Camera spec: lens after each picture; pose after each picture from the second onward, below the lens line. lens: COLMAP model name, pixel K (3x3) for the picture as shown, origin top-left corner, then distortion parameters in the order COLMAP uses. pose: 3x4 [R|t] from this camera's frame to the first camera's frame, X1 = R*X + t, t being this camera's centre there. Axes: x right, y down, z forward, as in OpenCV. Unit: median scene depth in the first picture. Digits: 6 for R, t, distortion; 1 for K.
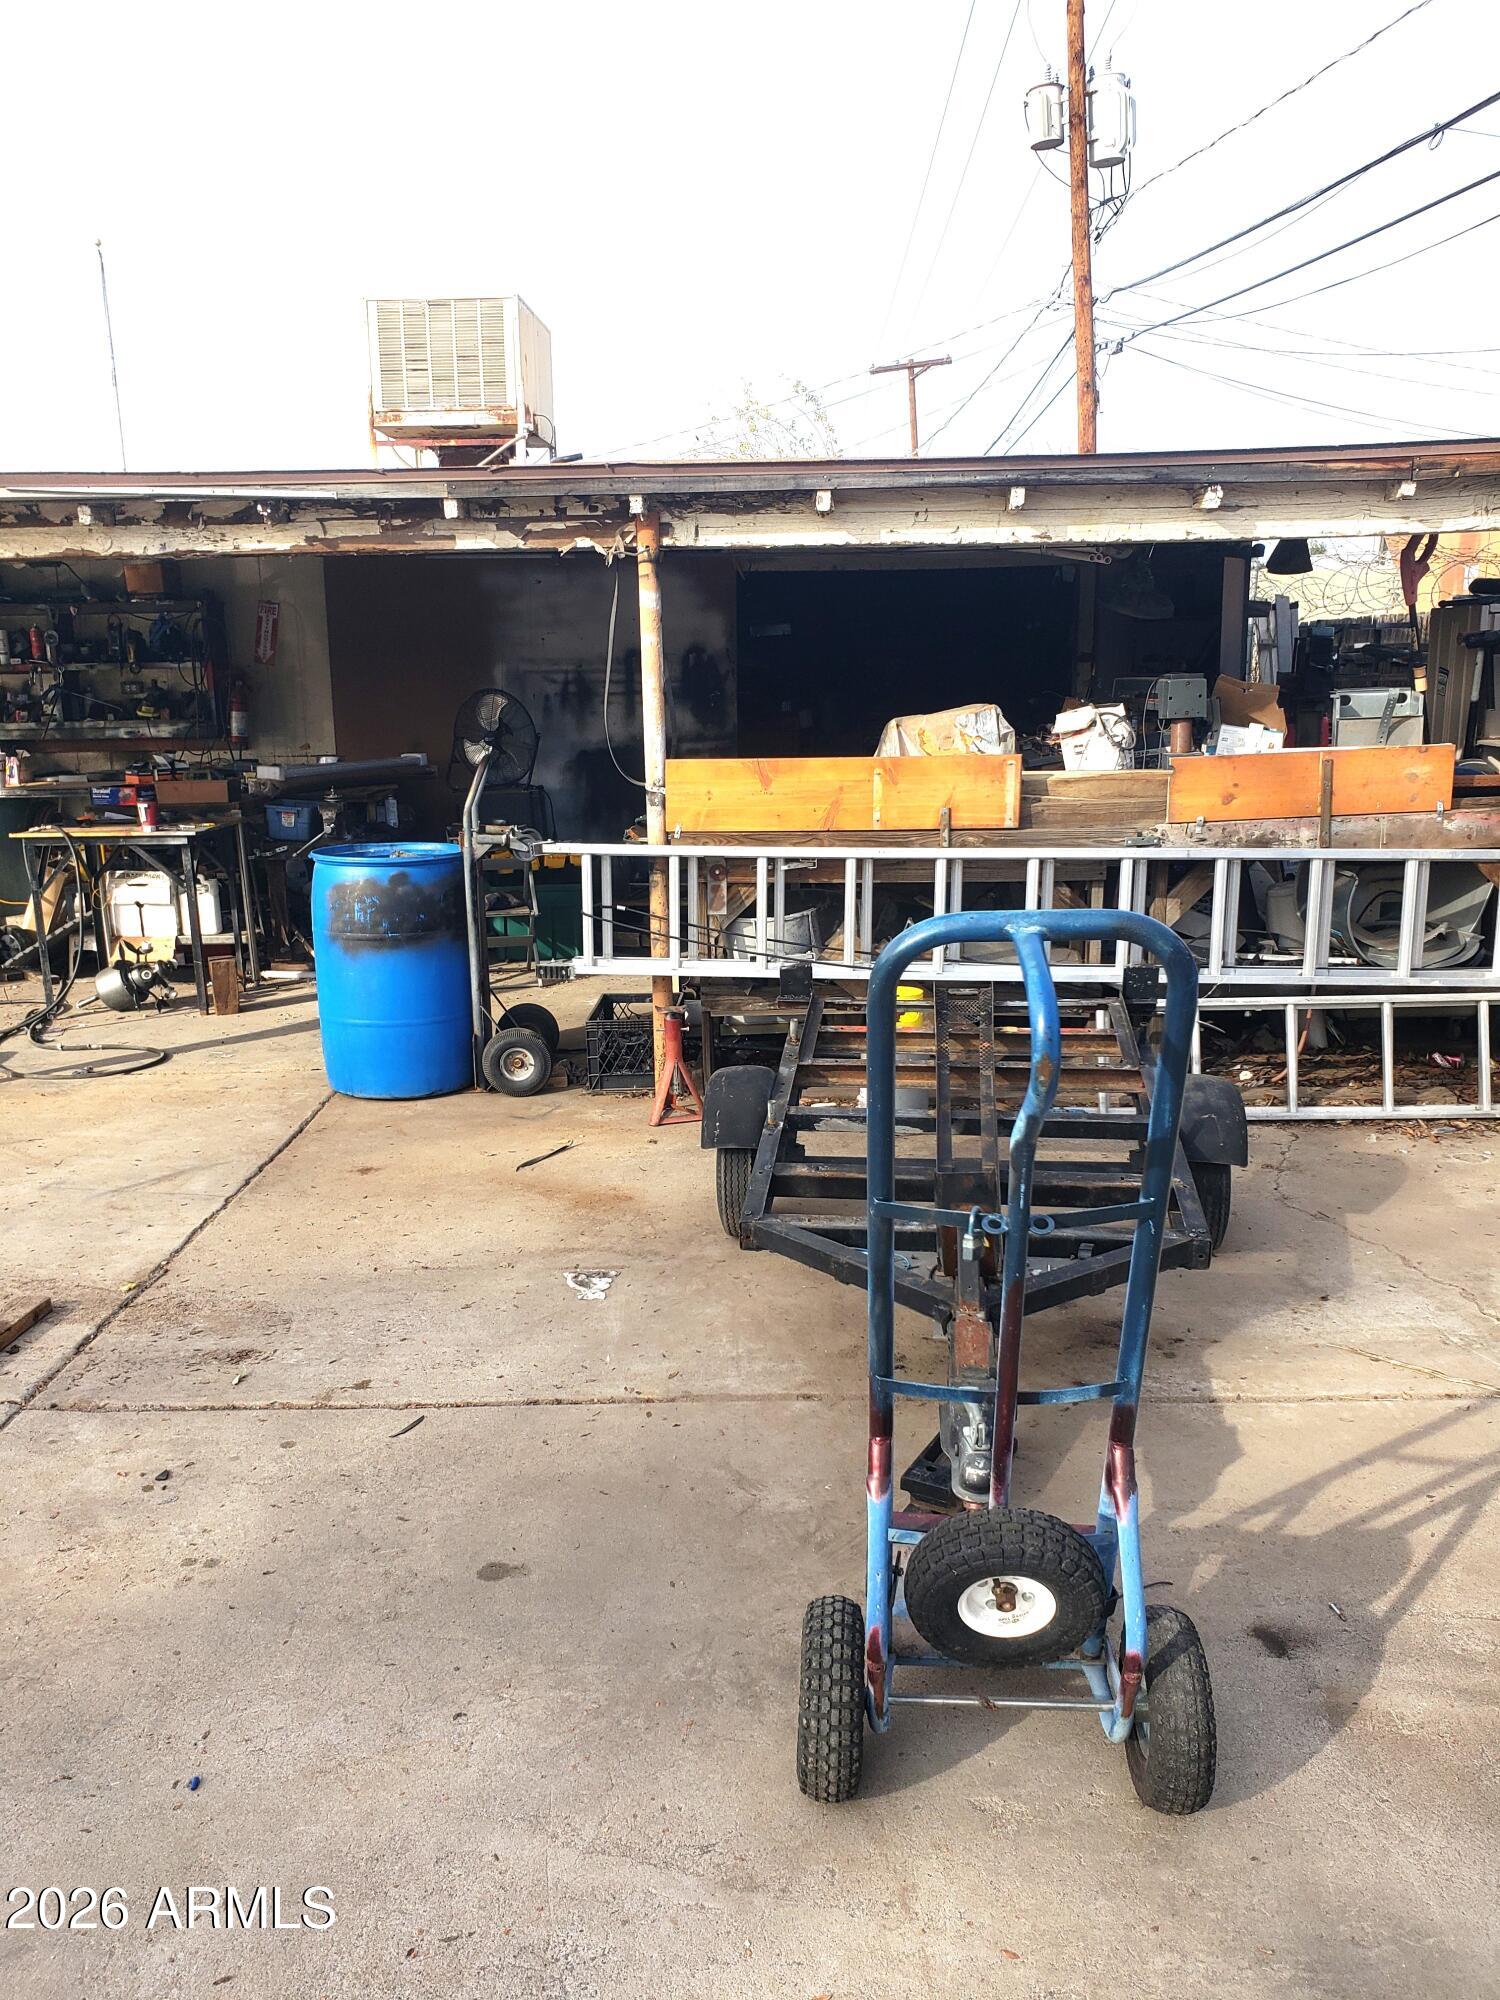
lens RADIAL K [[1564.9, 0, 735.0], [0, 1564.9, 1016.5], [0, 0, 1]] dist [0.051659, -0.019378]
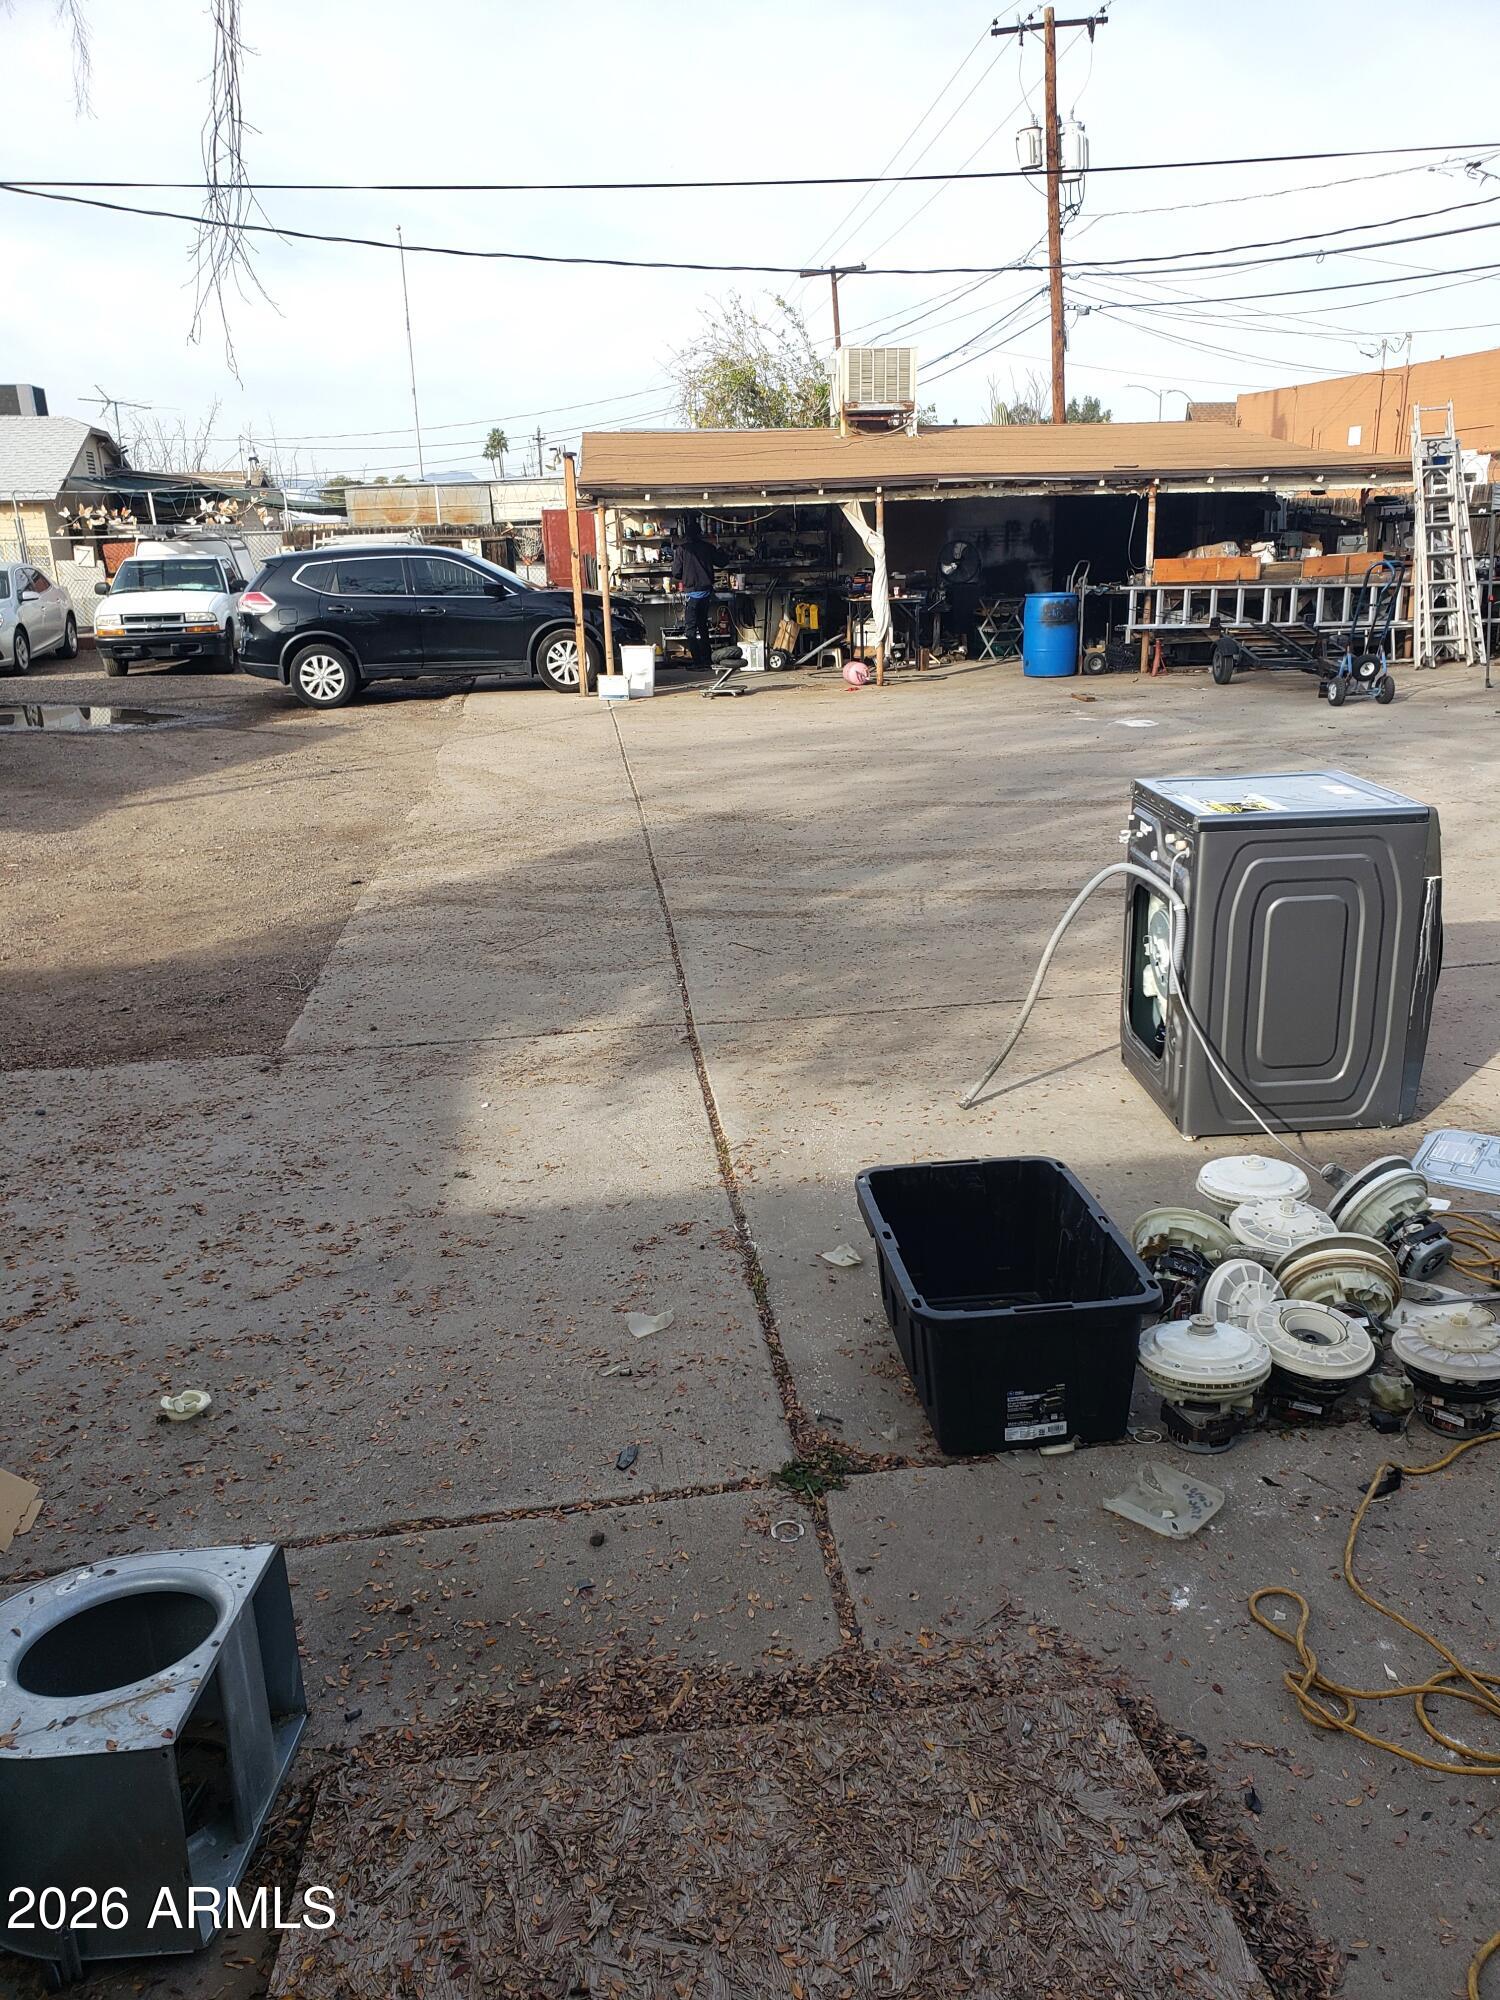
lens RADIAL K [[1564.9, 0, 757.2], [0, 1564.9, 1012.5], [0, 0, 1]] dist [0.051659, -0.019378]
pose [[0.987757, -0.053336, 0.146600, -0.911025], [0.040897, 0.995404, 0.086594, 0.296652], [-0.150544, -0.079538, 0.985398, -1.419314]]
